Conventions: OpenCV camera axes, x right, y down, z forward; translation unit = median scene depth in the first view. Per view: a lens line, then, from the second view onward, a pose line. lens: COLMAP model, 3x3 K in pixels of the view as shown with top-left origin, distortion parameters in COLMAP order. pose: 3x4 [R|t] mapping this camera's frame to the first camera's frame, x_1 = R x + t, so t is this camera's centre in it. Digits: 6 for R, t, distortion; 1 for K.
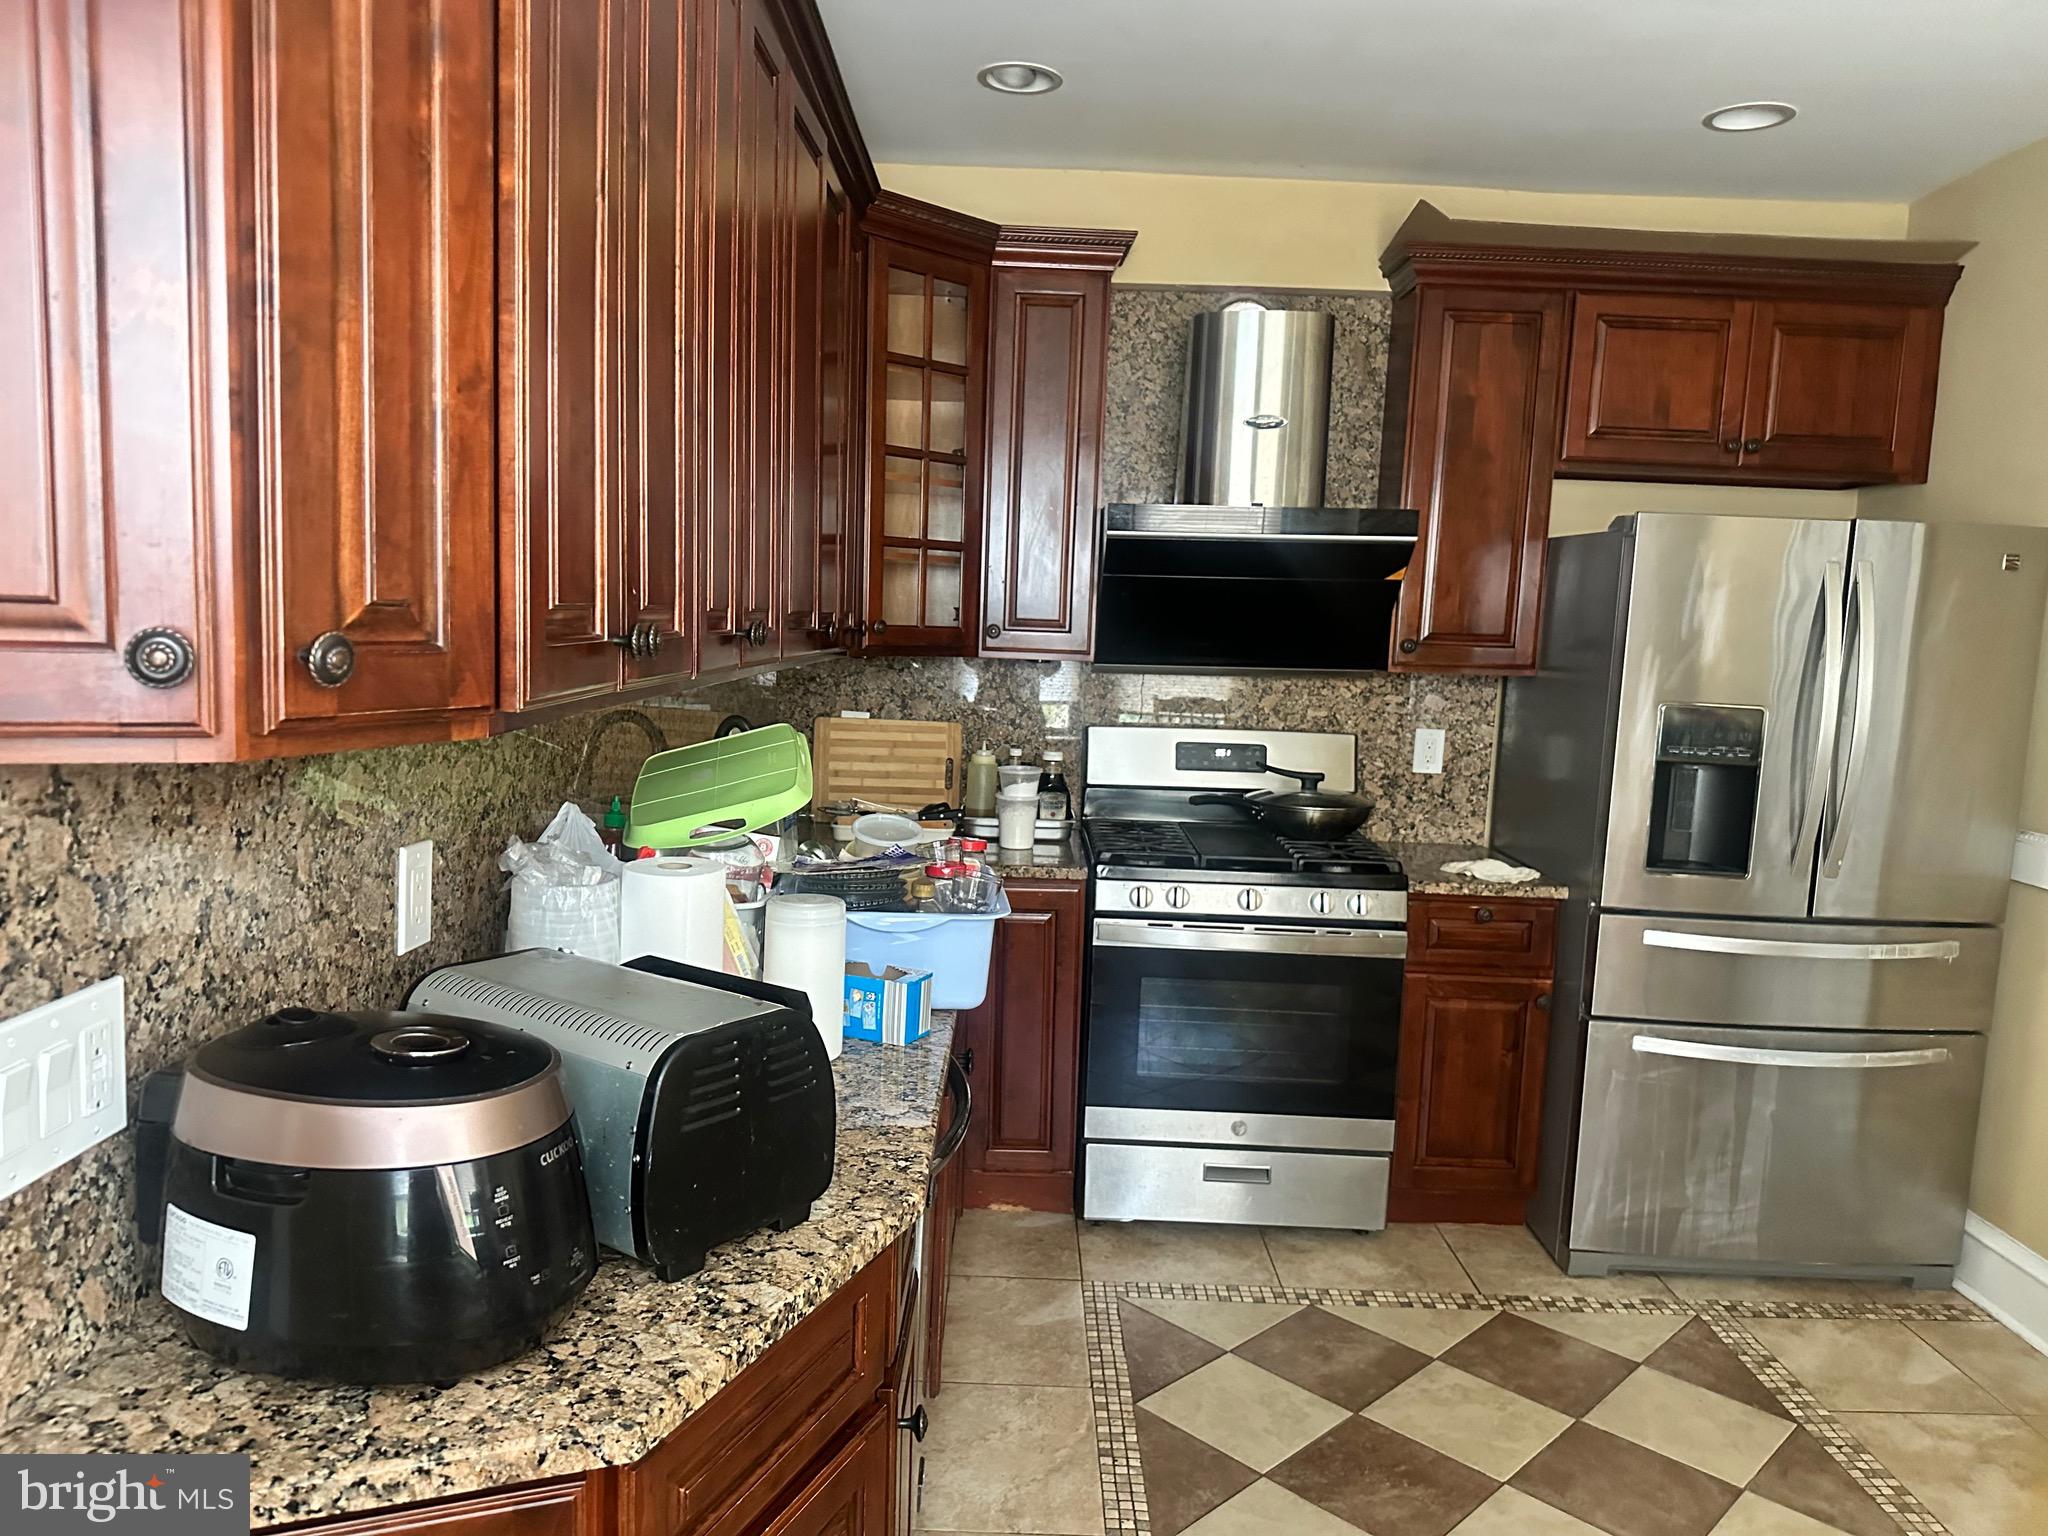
lens RADIAL K [[1450.0, 0, 1019.5], [0, 1450.0, 777.8], [0, 0, 1]] dist [0.030094, -0.020618]
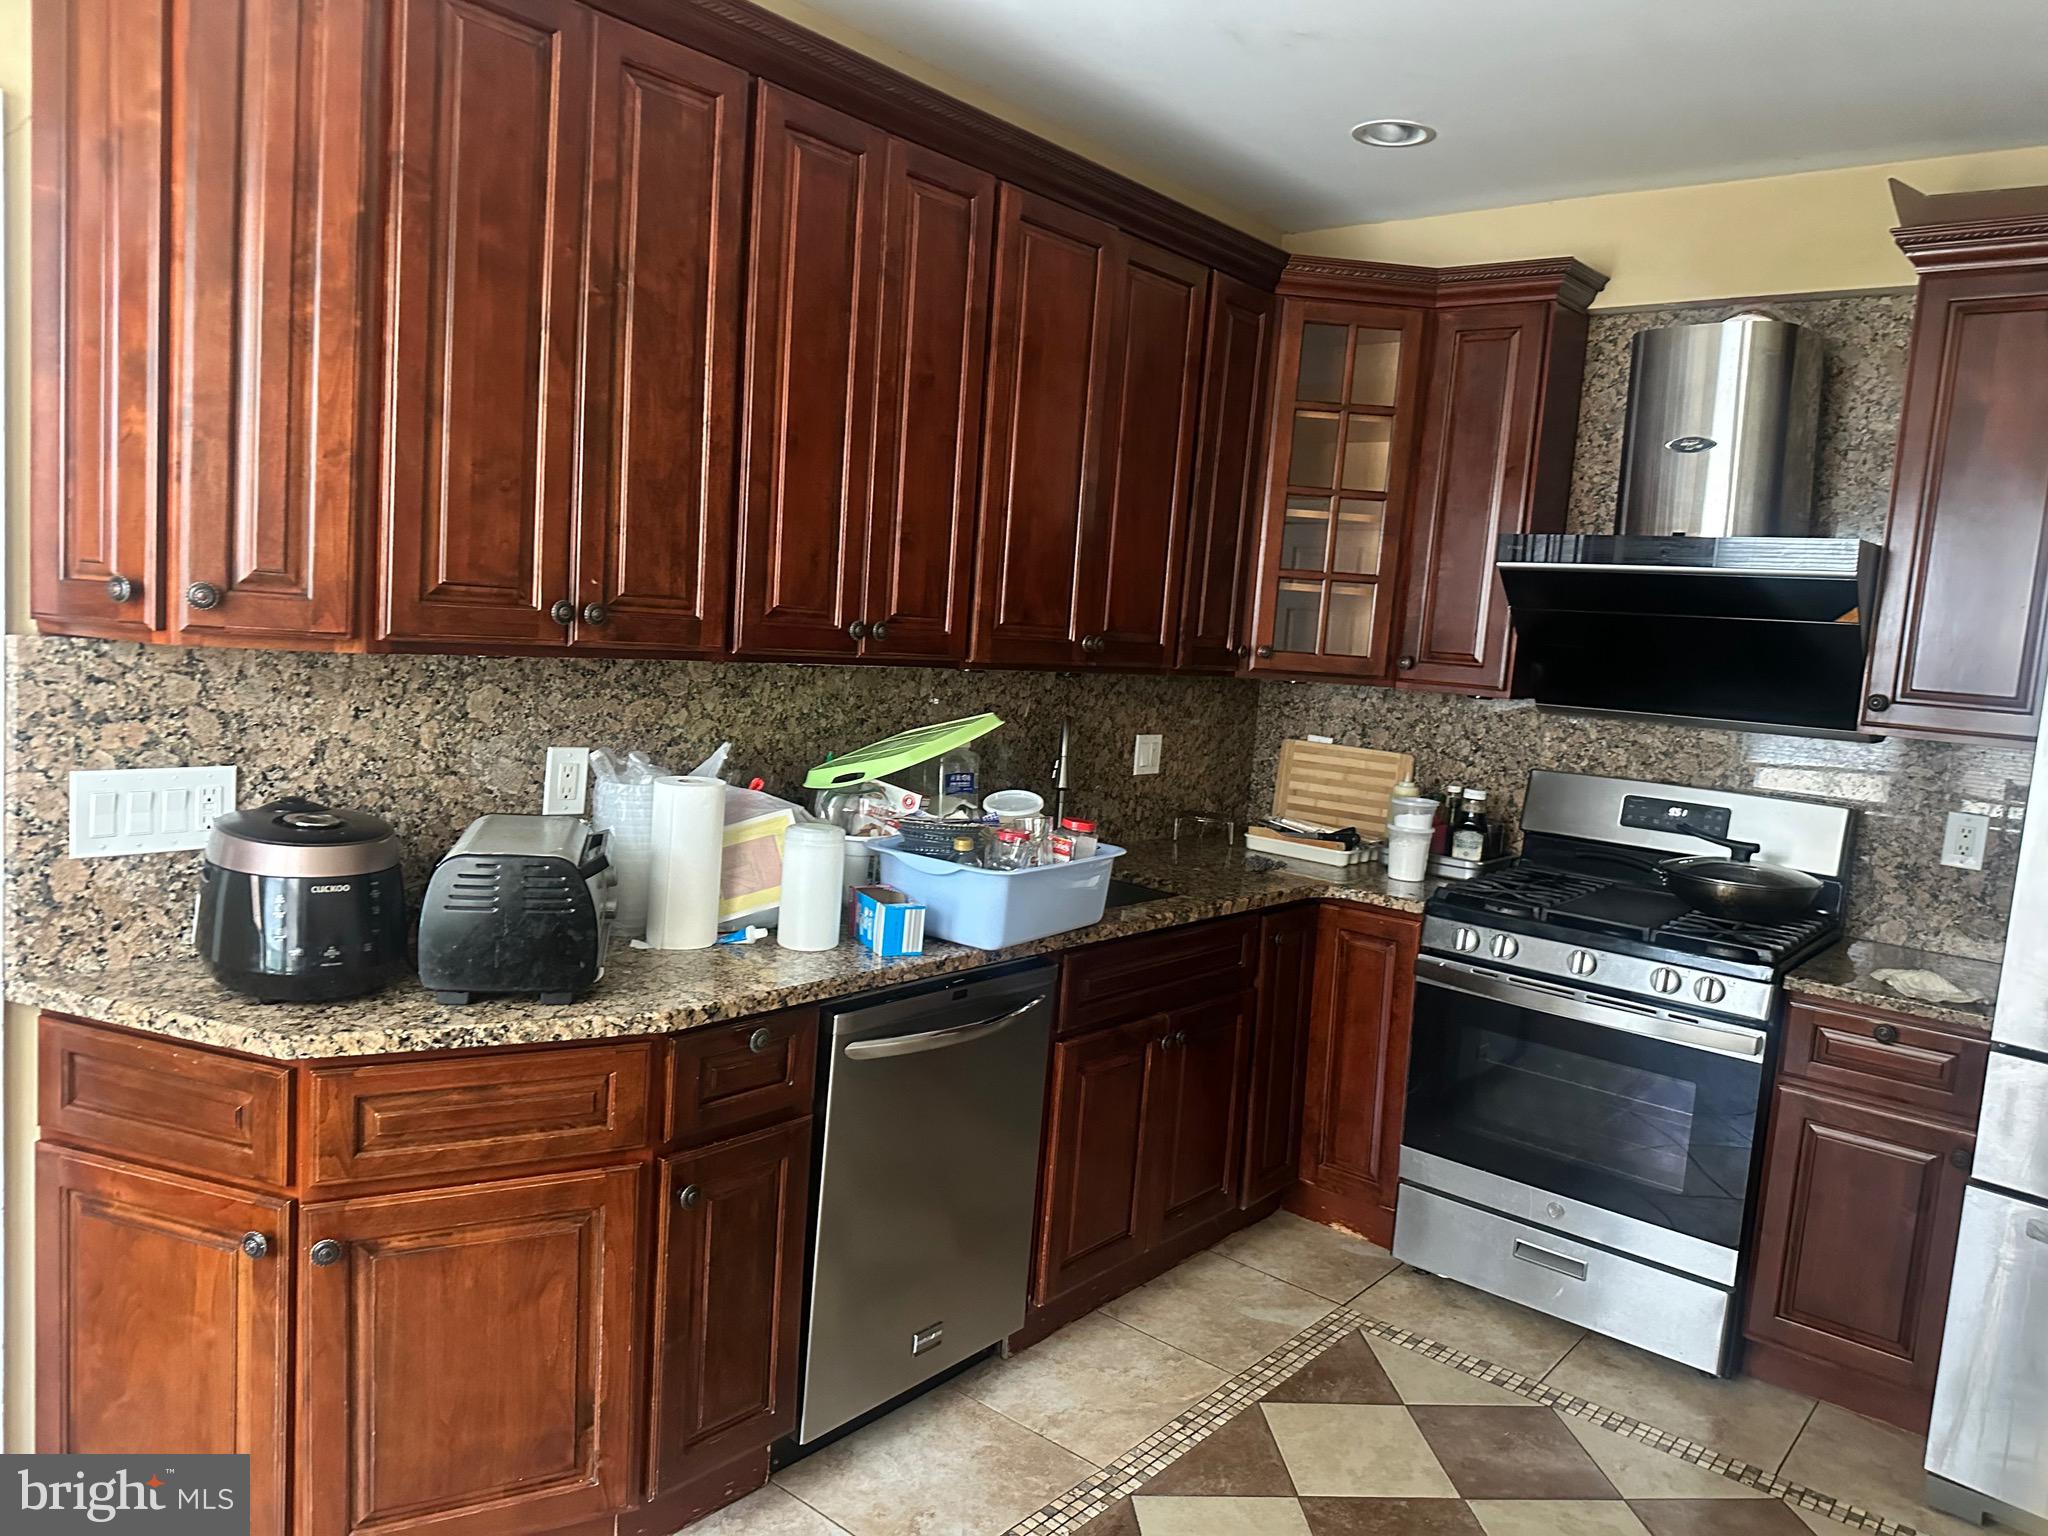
lens RADIAL K [[1450.0, 0, 1017.2], [0, 1450.0, 761.9], [0, 0, 1]] dist [0.030094, -0.020618]
pose [[0.772488, 0.088992, -0.628763, 0.473431], [-0.118884, 0.992893, -0.005530, 0.006333], [0.623802, 0.079021, 0.777577, 0.050201]]
